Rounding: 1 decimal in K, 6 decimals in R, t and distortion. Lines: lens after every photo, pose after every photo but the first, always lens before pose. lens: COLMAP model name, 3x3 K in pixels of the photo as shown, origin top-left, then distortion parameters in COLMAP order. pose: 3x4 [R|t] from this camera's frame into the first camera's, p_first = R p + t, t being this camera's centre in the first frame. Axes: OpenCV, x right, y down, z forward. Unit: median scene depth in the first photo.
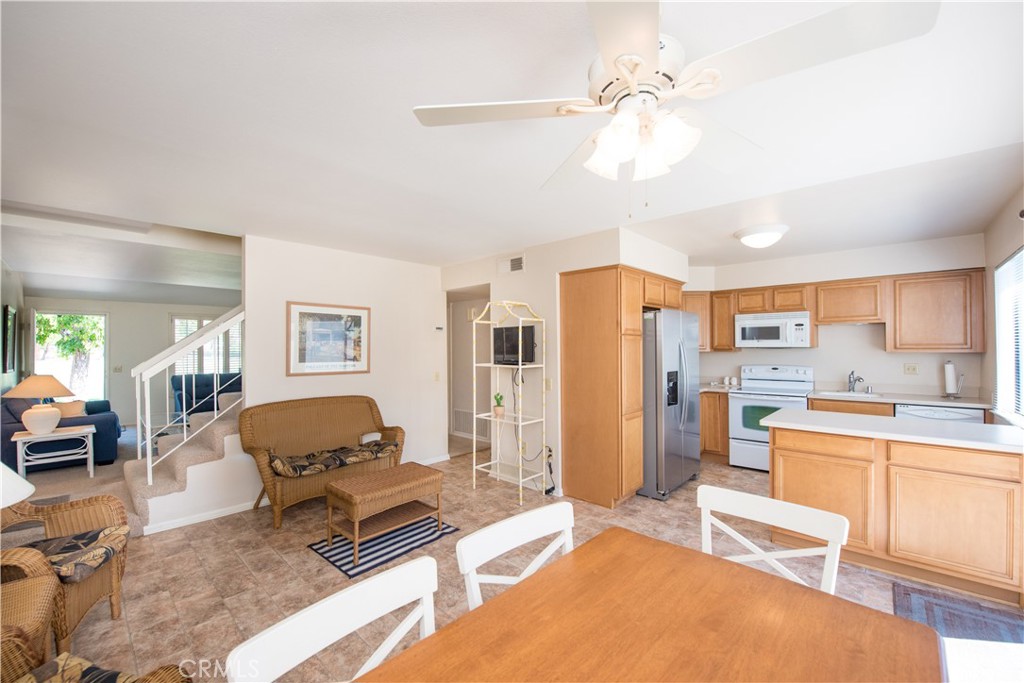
lens RADIAL K [[412.1, 0, 521.4], [0, 412.1, 342.1], [0, 0, 1]] dist [-0.016977, -0.001026]
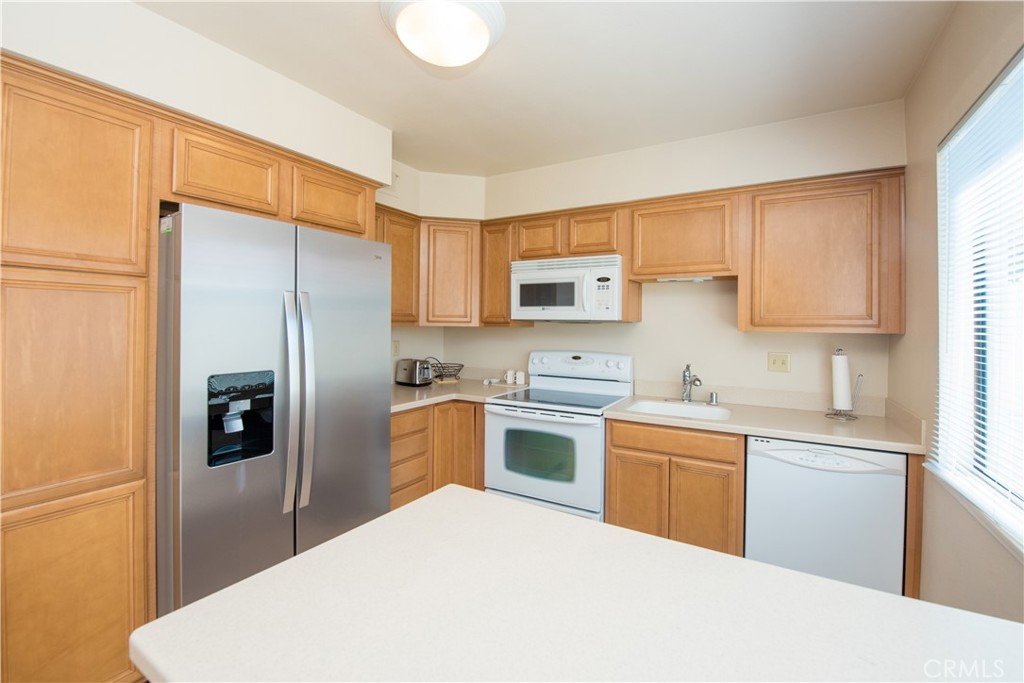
lens RADIAL K [[412.1, 0, 540.5], [0, 412.1, 317.9], [0, 0, 1]] dist [-0.016977, -0.001026]
pose [[0.975315, 0.018228, 0.220062, 0.478429], [-0.018550, 0.999828, -0.000601, 0.011248], [-0.220035, -0.003496, 0.975486, 0.483338]]
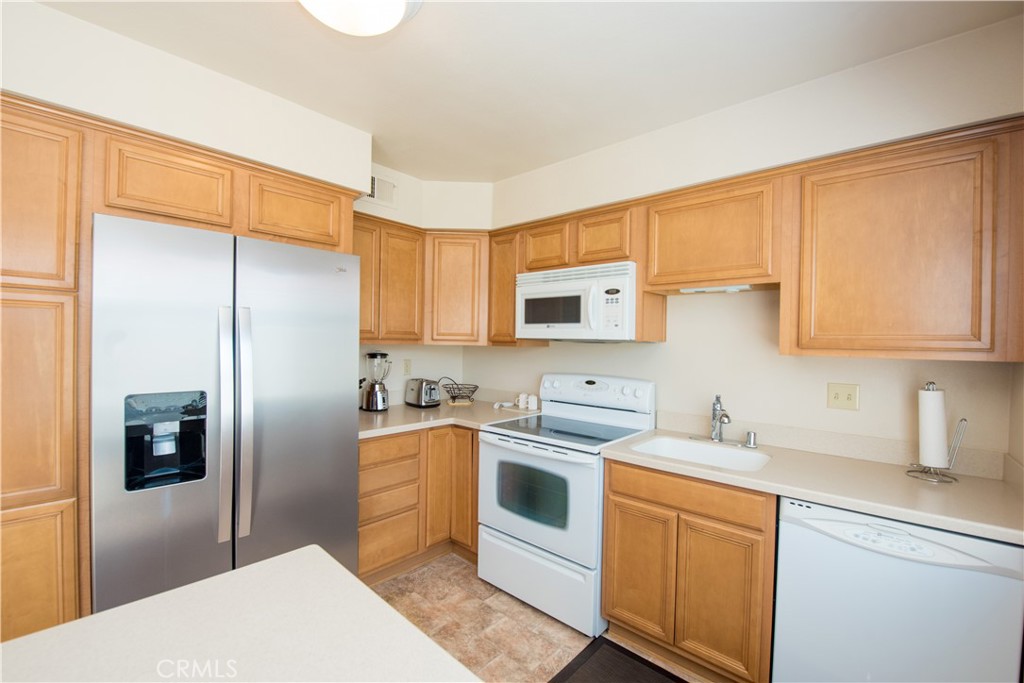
lens RADIAL K [[412.1, 0, 531.0], [0, 412.1, 340.3], [0, 0, 1]] dist [-0.016977, -0.001026]
pose [[0.999531, 0.022895, 0.020356, 0.580154], [-0.023132, 0.999666, 0.011518, 0.009960], [-0.020086, -0.011984, 0.999726, 0.538921]]
